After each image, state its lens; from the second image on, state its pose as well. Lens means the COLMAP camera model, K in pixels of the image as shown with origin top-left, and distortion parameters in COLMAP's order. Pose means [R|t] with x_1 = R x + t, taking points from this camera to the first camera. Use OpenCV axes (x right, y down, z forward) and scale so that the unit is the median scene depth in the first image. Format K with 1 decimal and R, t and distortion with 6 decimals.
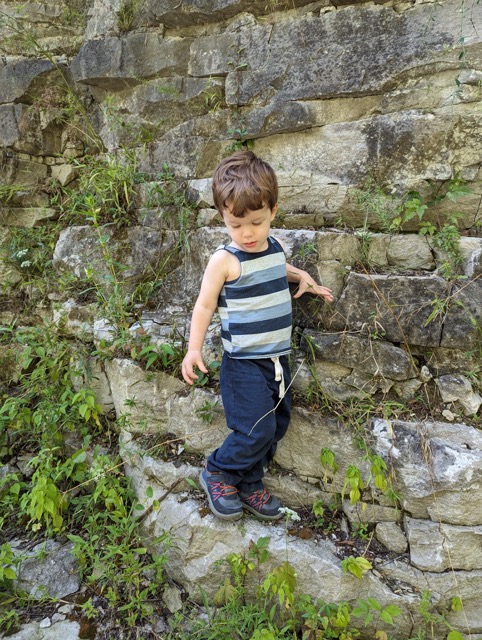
lens RADIAL K [[459.8, 0, 243.1], [0, 459.8, 308.7], [0, 0, 1]] dist [0.050896, -0.049096]
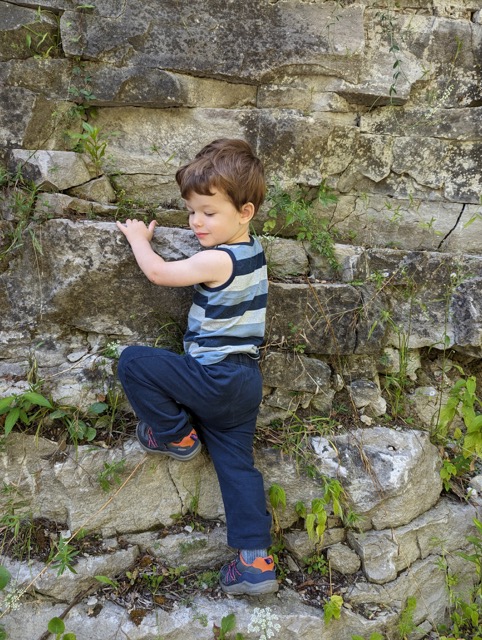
lens RADIAL K [[459.8, 0, 238.1], [0, 459.8, 311.3], [0, 0, 1]] dist [0.050896, -0.049096]
pose [[0.824856, -0.061672, 0.561969, -0.287723], [0.047647, 0.998079, 0.039597, -0.052984], [-0.563332, -0.005885, 0.826210, 0.263203]]
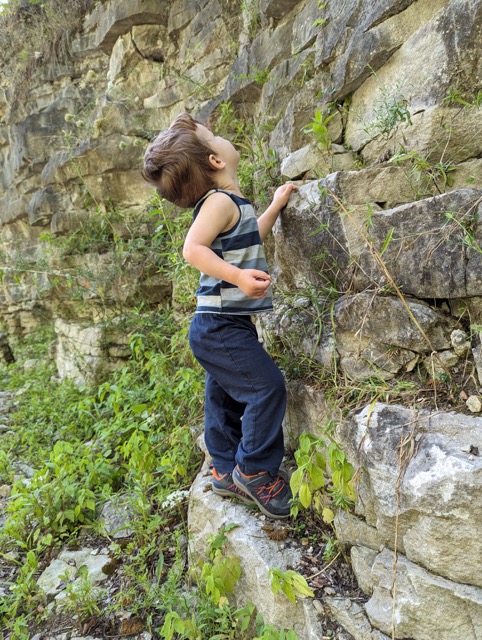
lens RADIAL K [[459.8, 0, 246.1], [0, 459.8, 315.9], [0, 0, 1]] dist [0.050896, -0.049096]
pose [[0.759044, -0.036233, -0.650030, 0.510265], [-0.006959, 0.997942, -0.063751, 0.127810], [0.651002, 0.052913, 0.757230, 0.272335]]
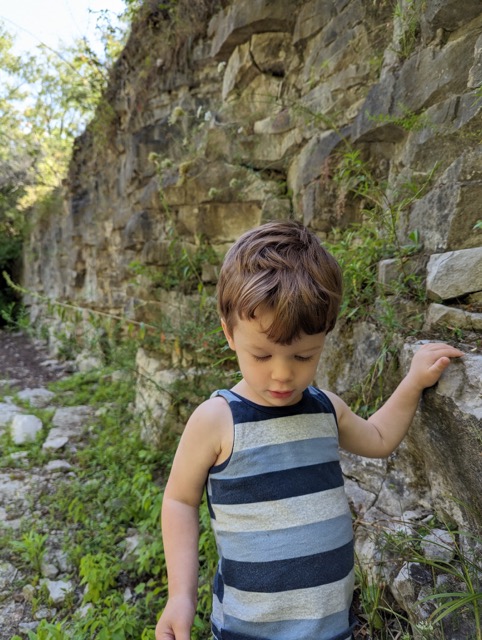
lens RADIAL K [[459.8, 0, 229.3], [0, 459.8, 316.9], [0, 0, 1]] dist [0.050896, -0.049096]
pose [[0.568873, 0.058553, -0.820338, 0.277393], [-0.147961, 0.988474, -0.032051, -0.159602], [0.809006, 0.139611, 0.570980, 0.513632]]
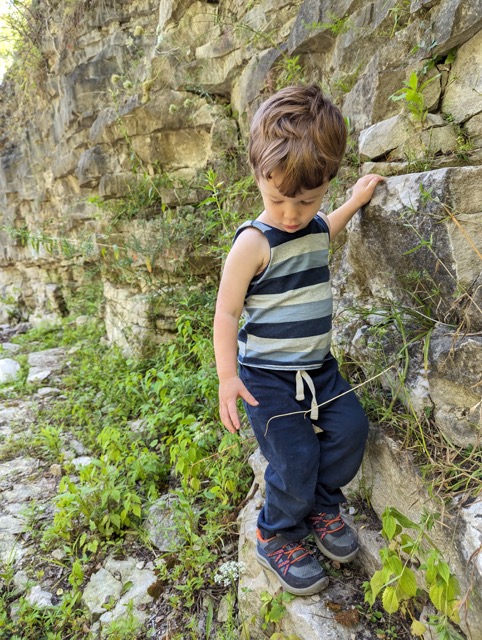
lens RADIAL K [[459.8, 0, 226.8], [0, 459.8, 314.2], [0, 0, 1]] dist [0.050896, -0.049096]
pose [[0.663944, 0.064877, -0.744962, 0.404184], [-0.041366, 0.997890, 0.050037, 0.009107], [0.746637, -0.002406, 0.665227, 0.335327]]
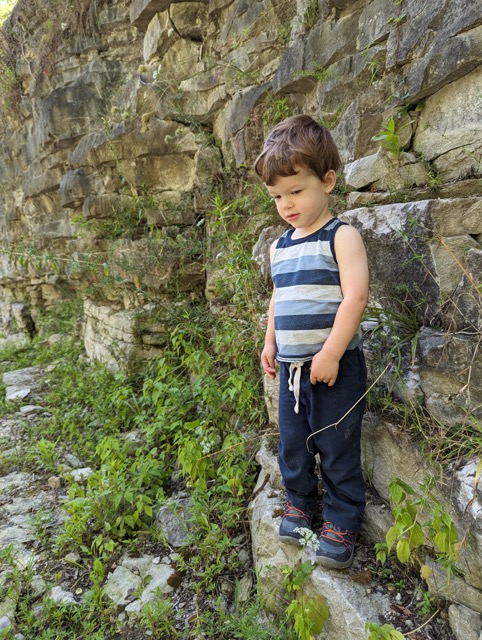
lens RADIAL K [[459.8, 0, 232.9], [0, 459.8, 310.8], [0, 0, 1]] dist [0.050896, -0.049096]
pose [[0.731684, 0.022500, -0.681273, 0.413117], [-0.031602, 0.999500, -0.000931, 0.025610], [0.680911, 0.022211, 0.732029, 0.201711]]
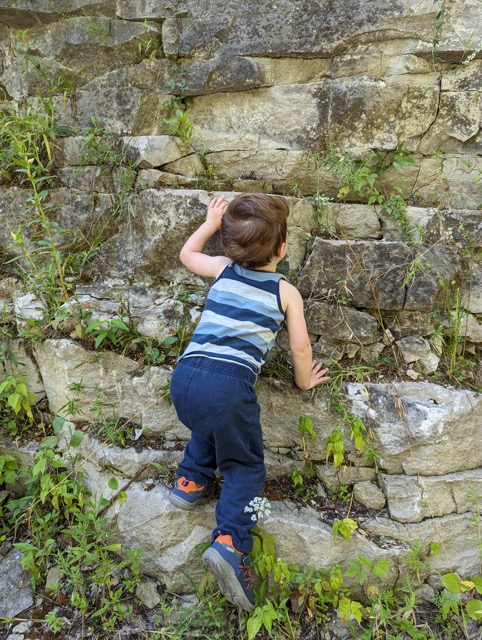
lens RADIAL K [[459.8, 0, 240.4], [0, 459.8, 314.5], [0, 0, 1]] dist [0.050896, -0.049096]
pose [[0.968398, -0.032494, 0.247284, -0.153460], [0.021743, 0.998701, 0.046085, 0.031572], [-0.248461, -0.039252, 0.967846, 0.077030]]
